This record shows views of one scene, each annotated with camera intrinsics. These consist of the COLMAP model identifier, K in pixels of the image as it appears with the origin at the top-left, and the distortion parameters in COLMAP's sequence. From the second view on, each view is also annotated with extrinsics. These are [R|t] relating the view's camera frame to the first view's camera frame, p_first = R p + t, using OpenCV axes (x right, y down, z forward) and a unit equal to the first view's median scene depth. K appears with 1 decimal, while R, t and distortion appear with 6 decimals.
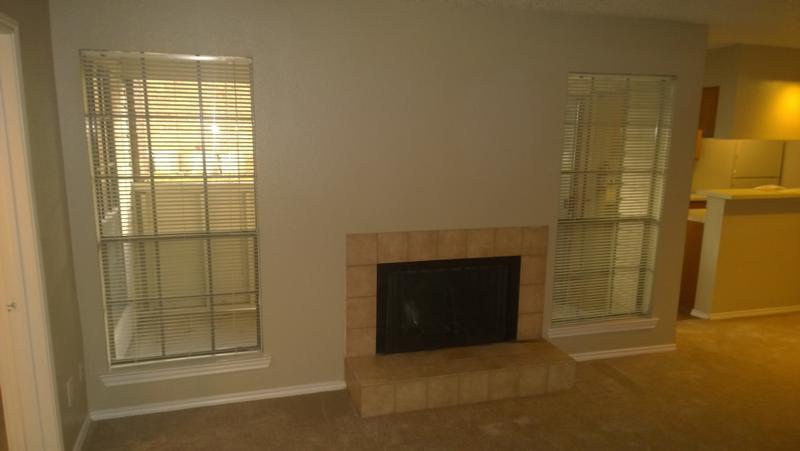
lens RADIAL K [[597.0, 0, 372.7], [0, 597.0, 226.3], [0, 0, 1]] dist [0.064637, -0.023513]
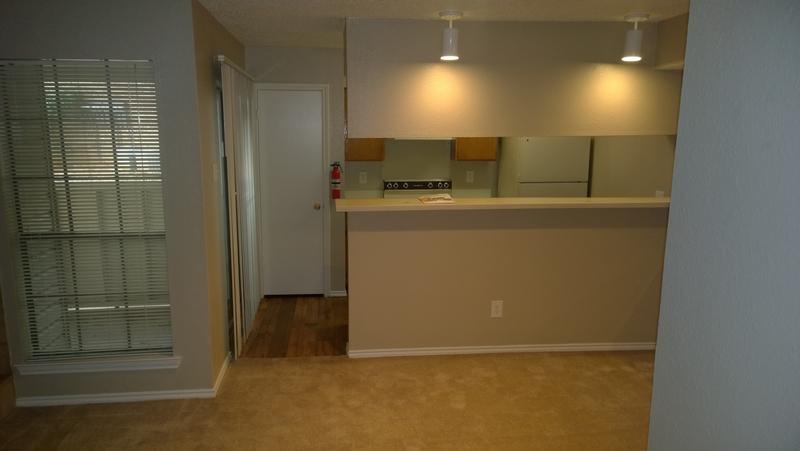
lens RADIAL K [[597.0, 0, 397.7], [0, 597.0, 222.0], [0, 0, 1]] dist [0.064637, -0.023513]
pose [[0.977779, 0.018561, -0.208814, 0.402276], [-0.019621, 0.999803, -0.003004, -0.013959], [0.208717, 0.007035, 0.977951, 0.117107]]
